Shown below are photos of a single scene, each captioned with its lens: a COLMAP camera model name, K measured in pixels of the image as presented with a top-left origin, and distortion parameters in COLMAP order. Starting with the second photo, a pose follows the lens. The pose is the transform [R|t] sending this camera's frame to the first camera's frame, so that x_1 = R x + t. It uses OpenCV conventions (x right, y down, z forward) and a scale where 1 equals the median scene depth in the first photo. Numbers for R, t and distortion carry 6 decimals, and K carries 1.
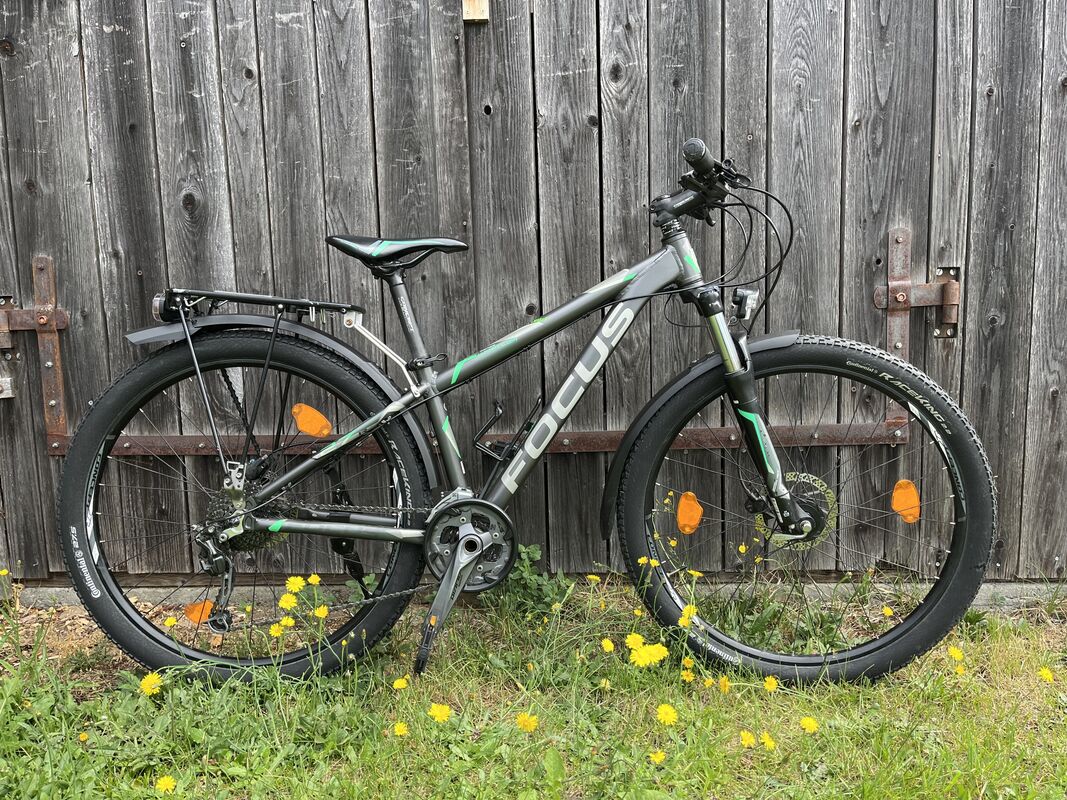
lens RADIAL K [[806.8, 0, 532.3], [0, 806.8, 395.3], [0, 0, 1]] dist [0.077507, -0.108648]
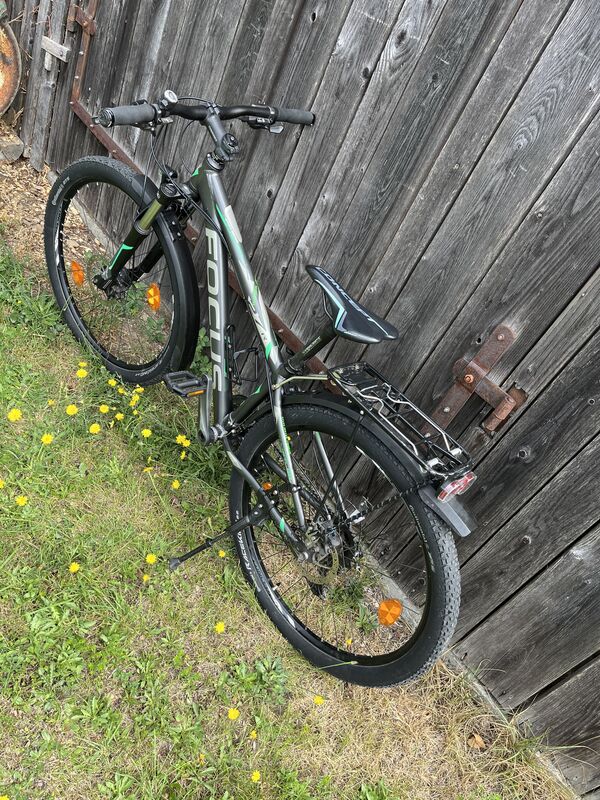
lens RADIAL K [[604.9, 0, 299.0], [0, 604.9, 396.2], [0, 0, 1]] dist [0.077507, -0.108648]
pose [[0.644999, 0.680028, -0.348623, 0.593840], [-0.474195, 0.713910, 0.515239, -0.405824], [0.599262, -0.167013, 0.782938, 0.227186]]
